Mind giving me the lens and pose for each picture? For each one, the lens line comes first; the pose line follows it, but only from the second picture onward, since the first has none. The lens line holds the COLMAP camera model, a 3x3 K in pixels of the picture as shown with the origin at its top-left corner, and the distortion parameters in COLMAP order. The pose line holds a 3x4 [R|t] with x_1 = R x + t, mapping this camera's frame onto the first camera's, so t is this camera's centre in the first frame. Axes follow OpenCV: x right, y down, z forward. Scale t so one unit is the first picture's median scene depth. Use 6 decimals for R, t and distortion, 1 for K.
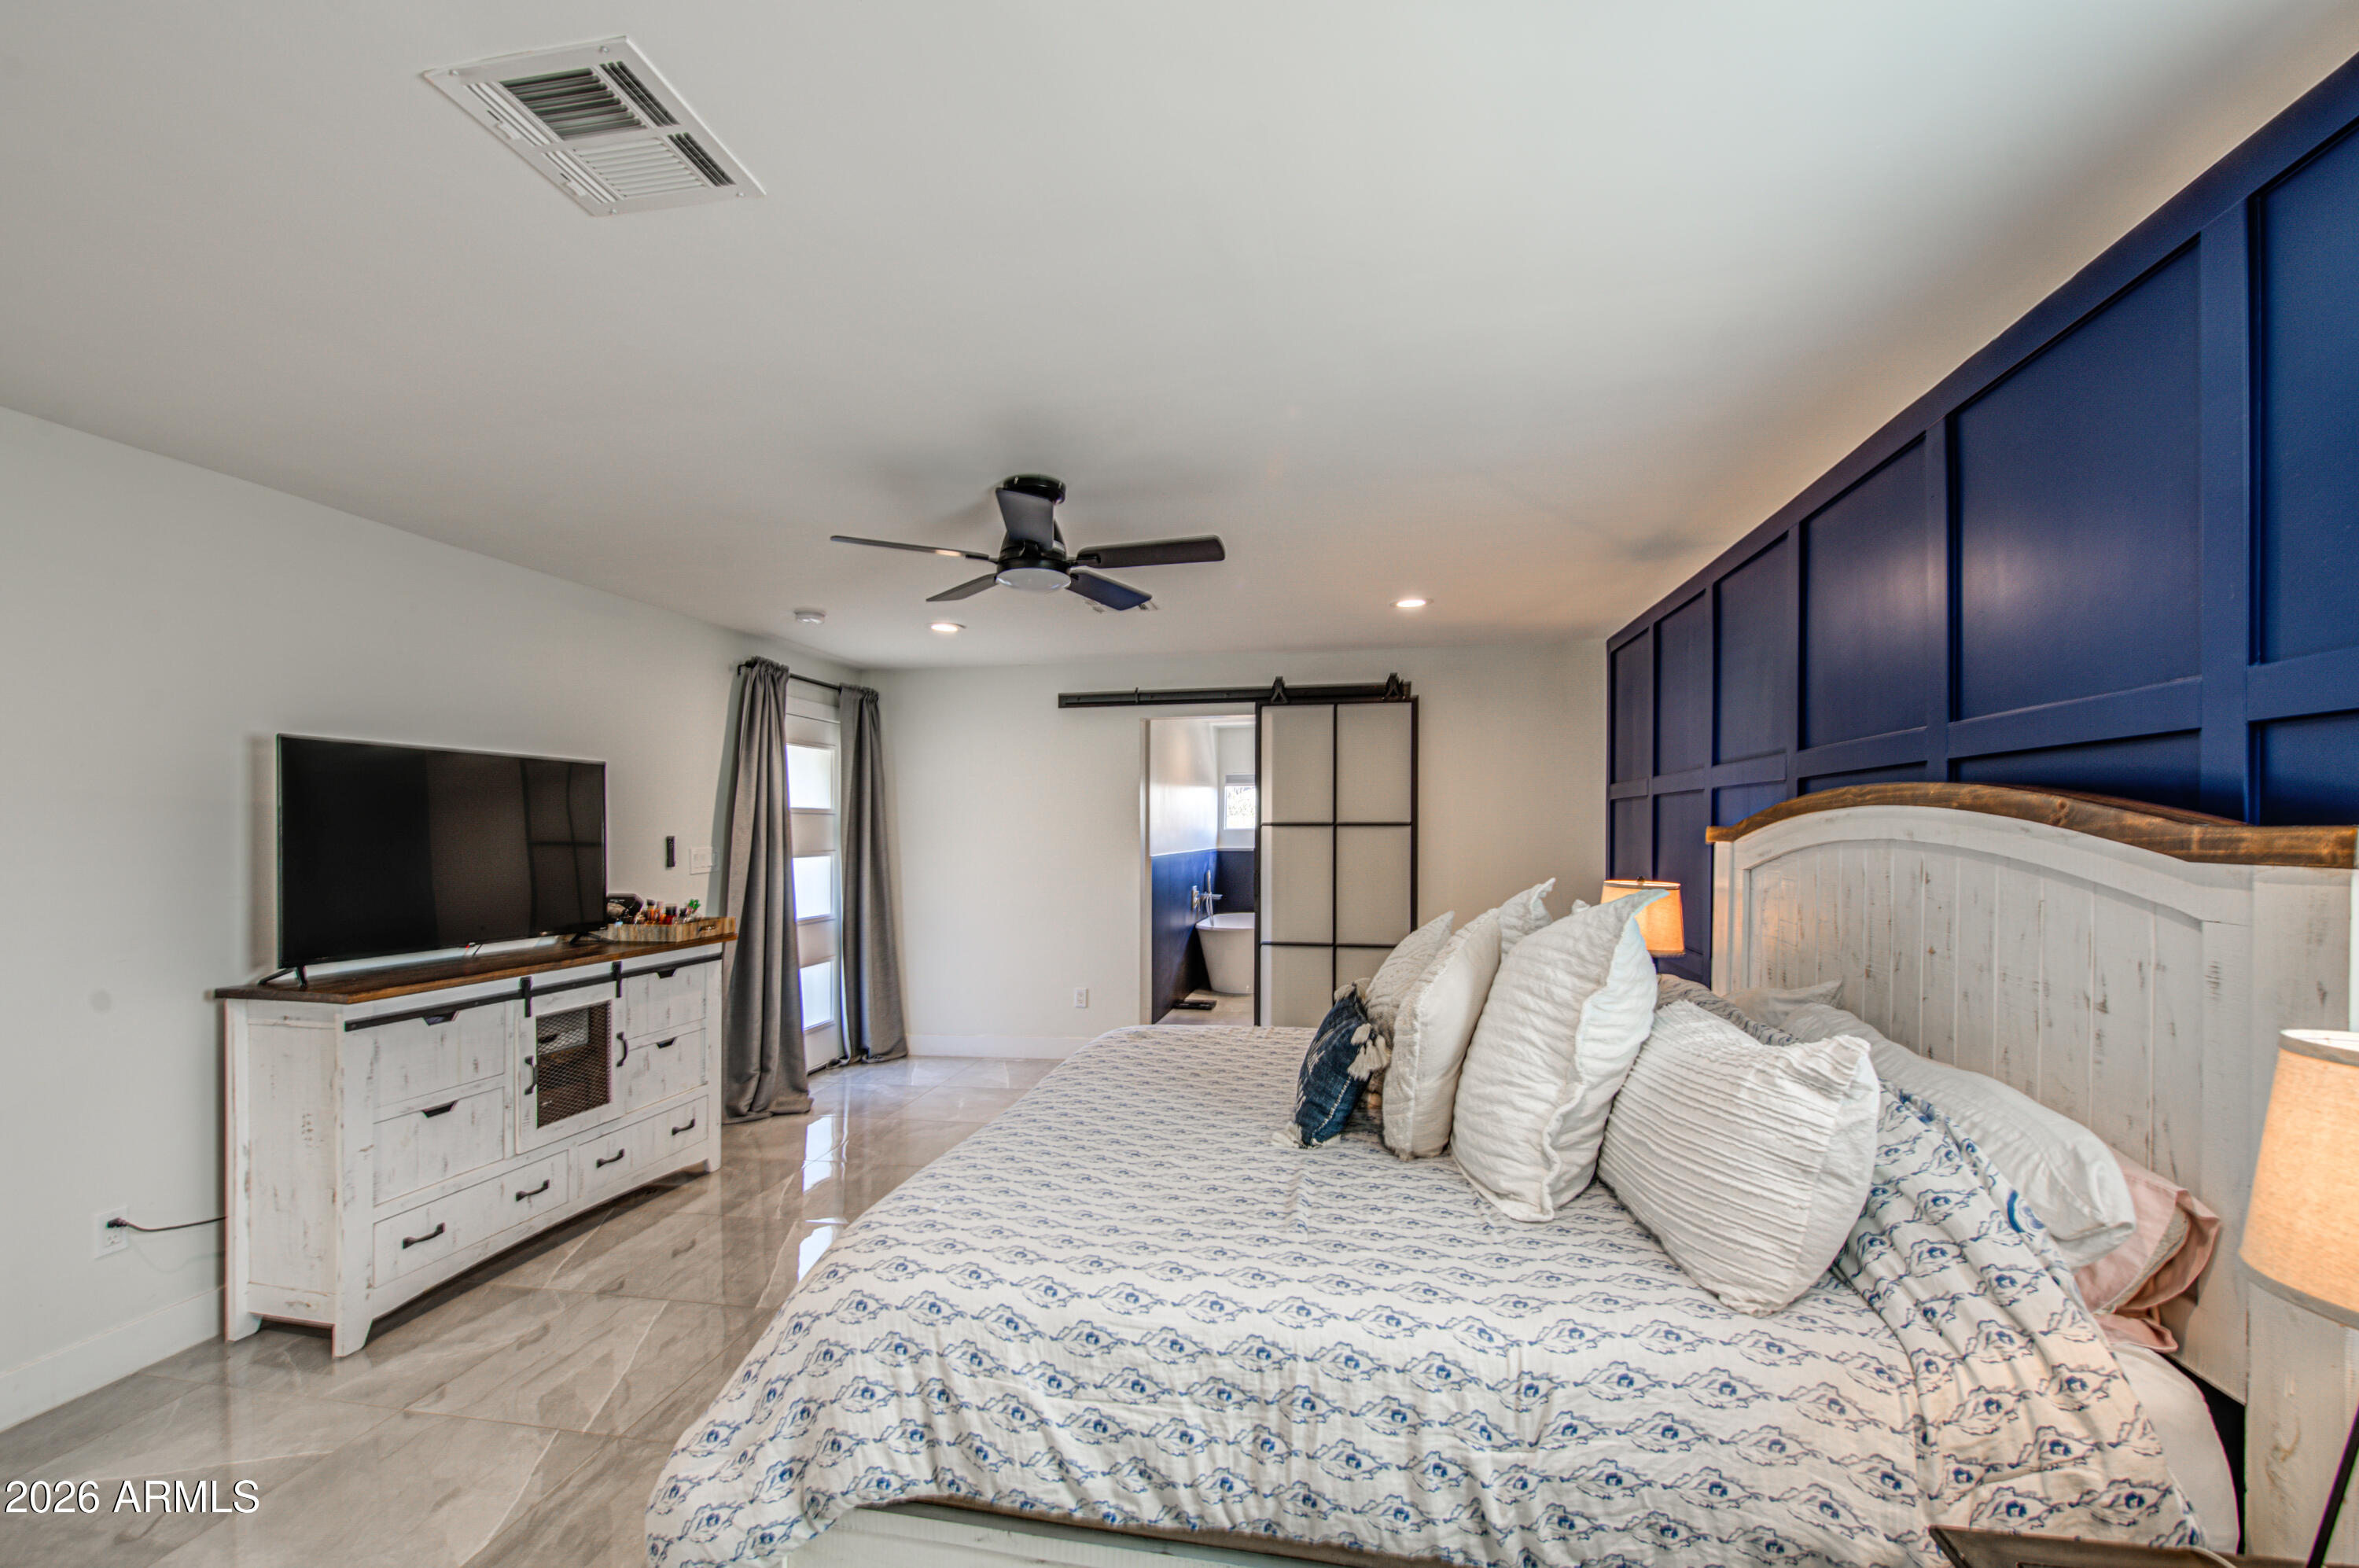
lens RADIAL K [[965.3, 0, 1187.6], [0, 965.3, 828.6], [0, 0, 1]] dist [-0.001600, -0.000720]
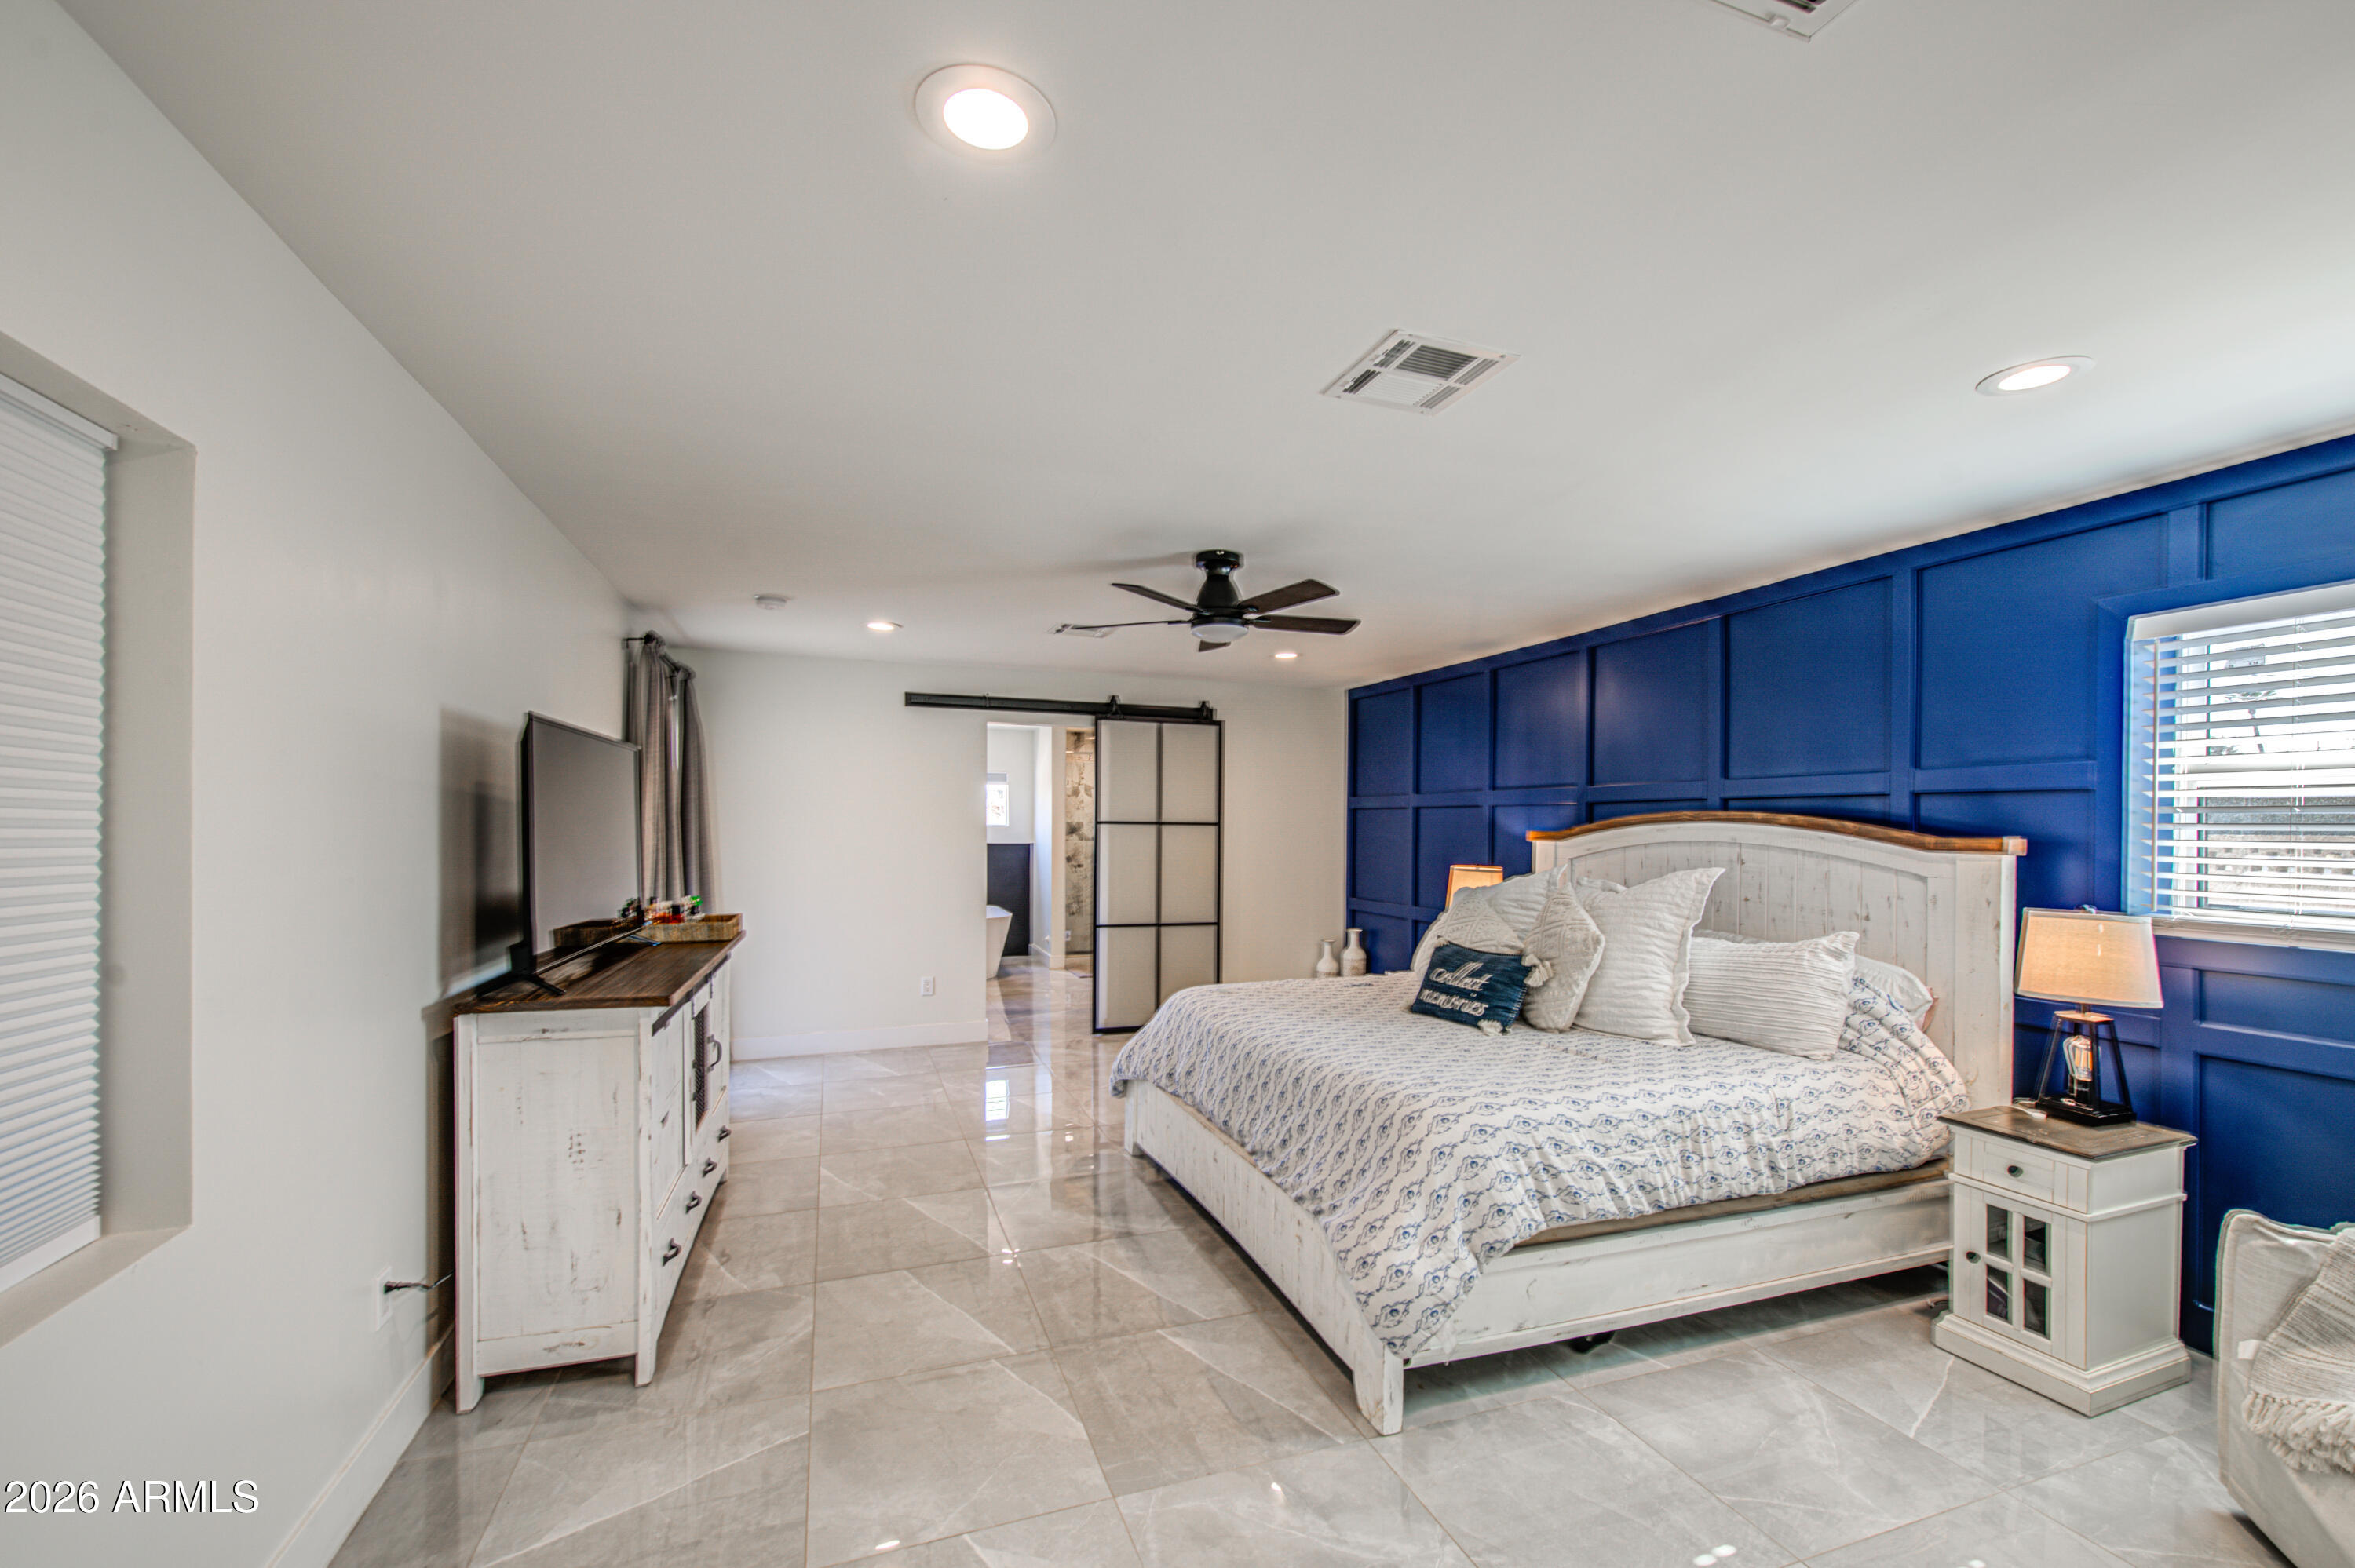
lens RADIAL K [[955.4, 0, 1181.5], [0, 955.4, 822.6], [0, 0, 1]] dist [0.000289, -0.000428]
pose [[0.863342, 0.014881, 0.504399, -1.327023], [-0.014748, 0.999882, -0.004256, -0.002185], [-0.504403, -0.003764, 0.863460, -0.093649]]
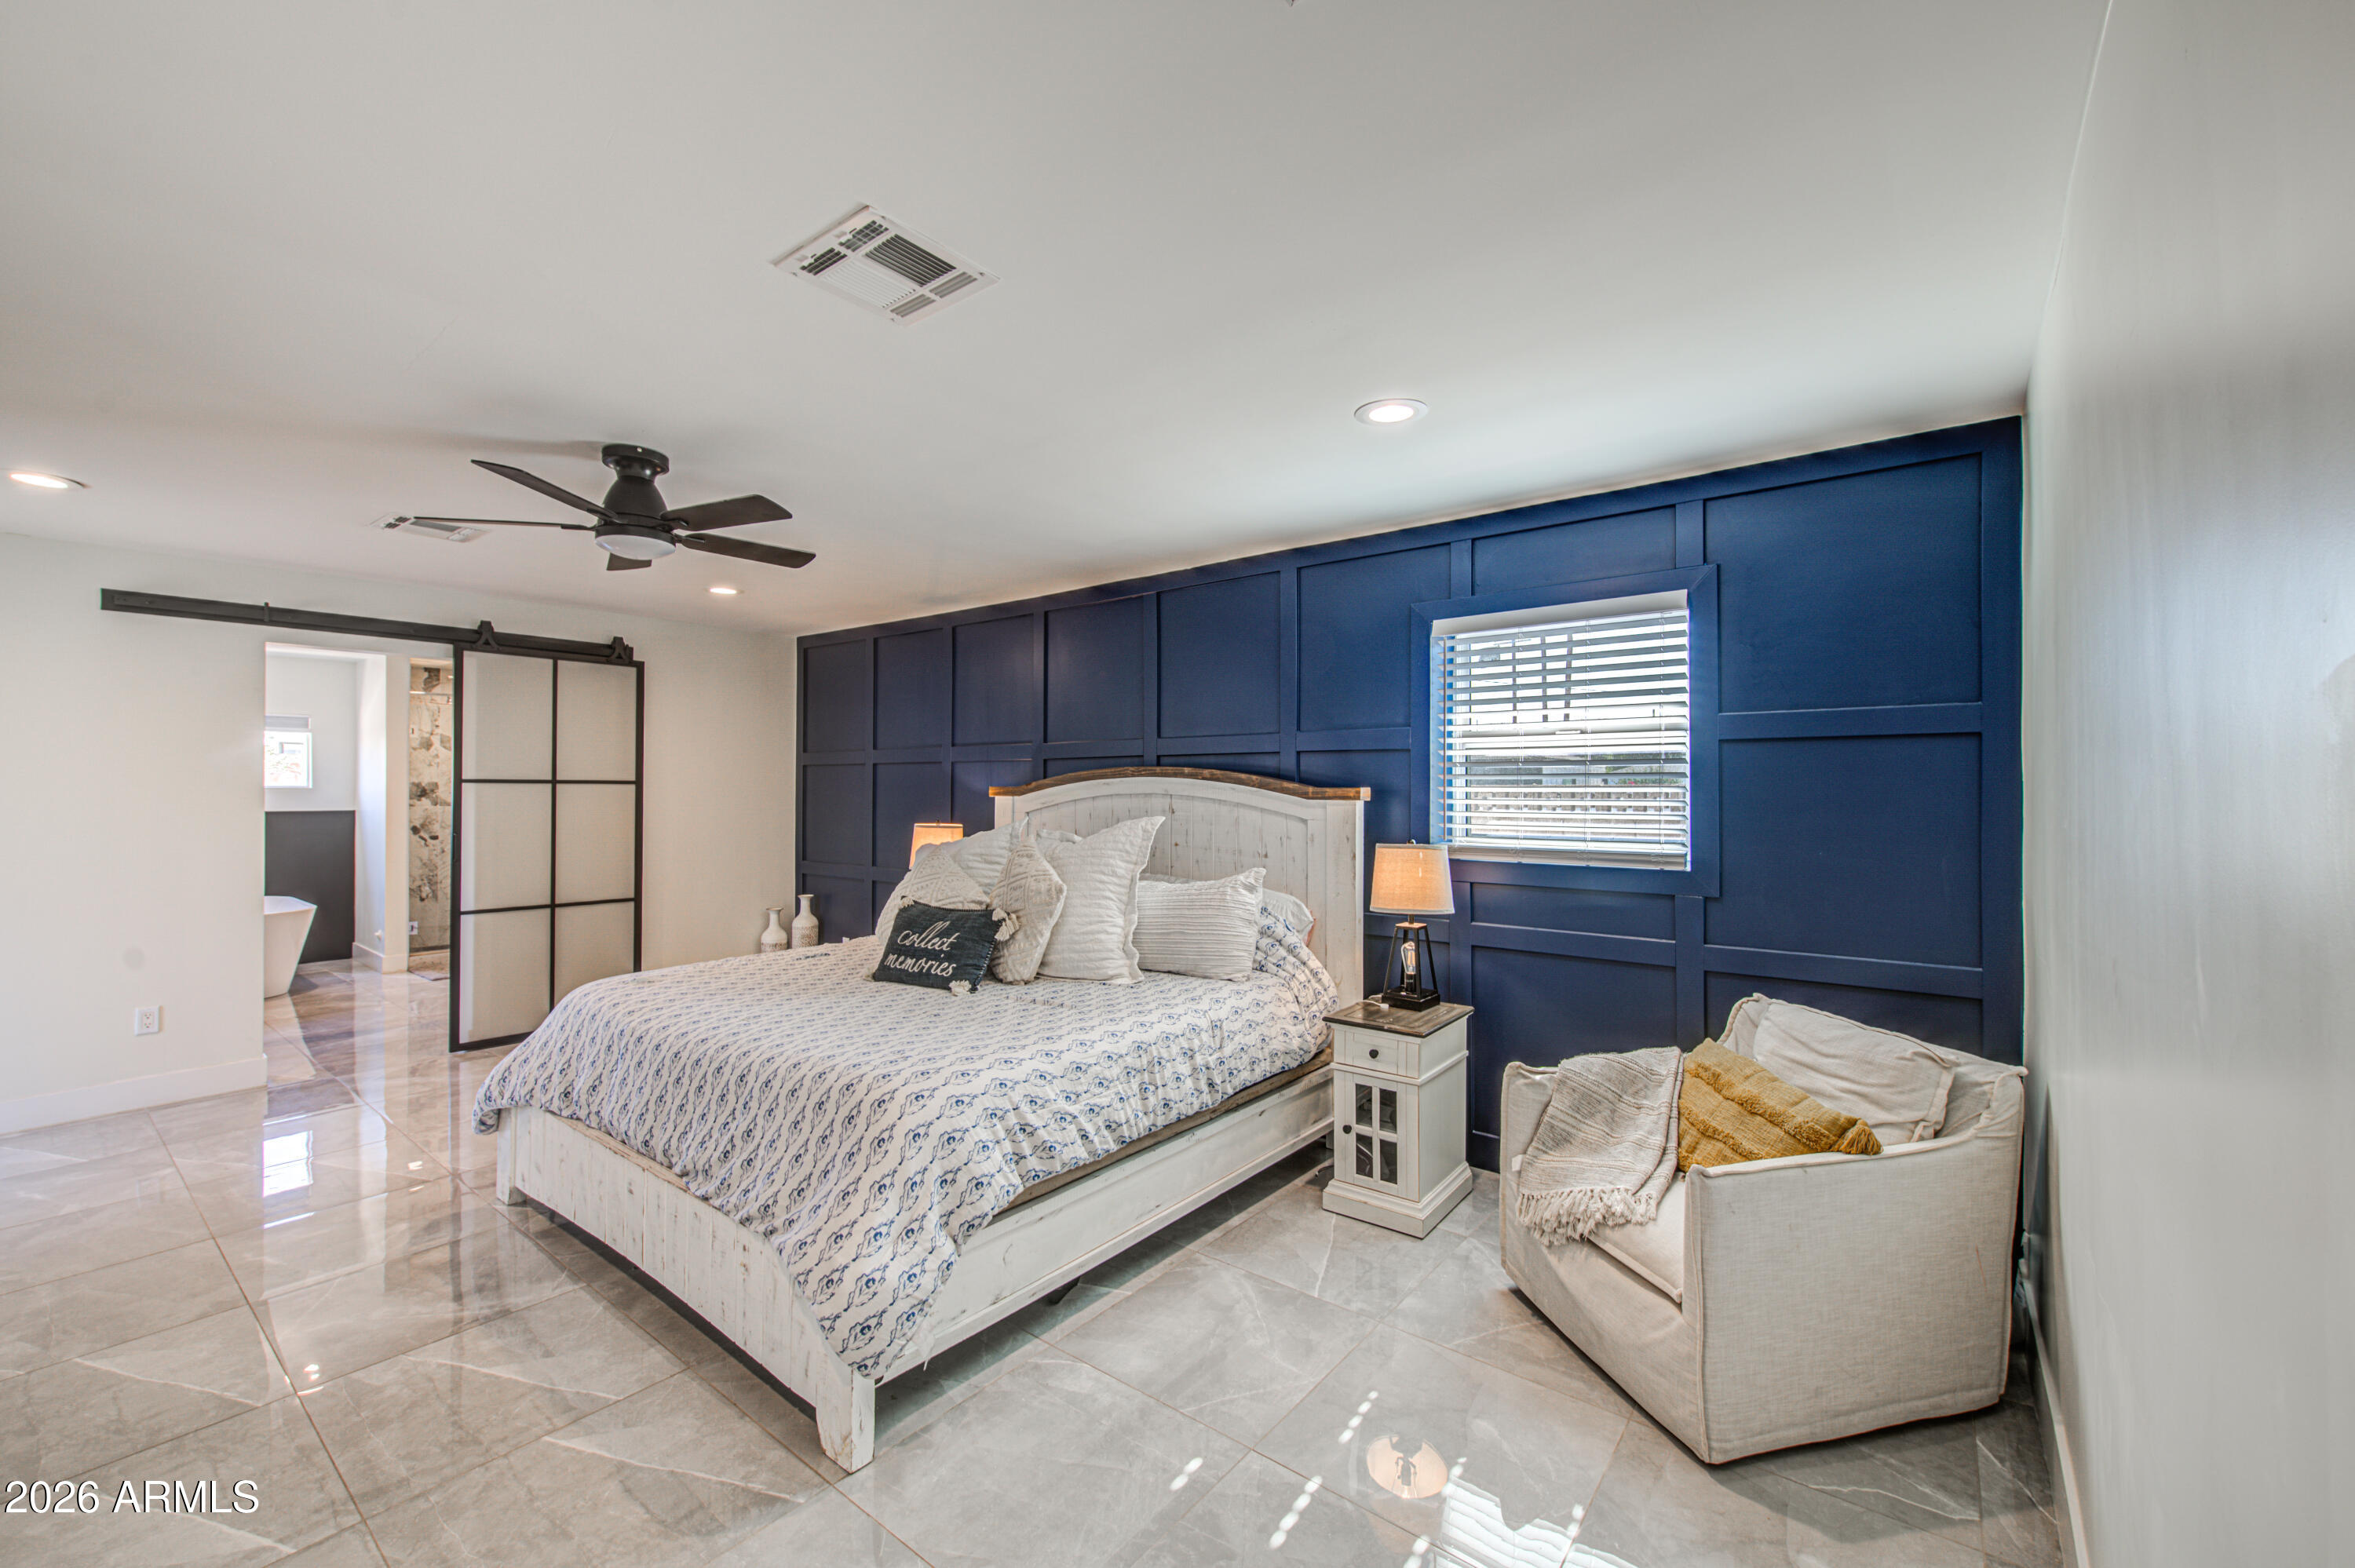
lens RADIAL K [[936.7, 0, 1174.3], [0, 936.7, 774.0], [0, 0, 1]] dist [0.000423, -0.000368]
pose [[0.464598, 0.018999, 0.885318, -1.247754], [-0.004761, 0.999809, -0.018957, 0.009425], [-0.885509, 0.004593, 0.464600, 0.023748]]
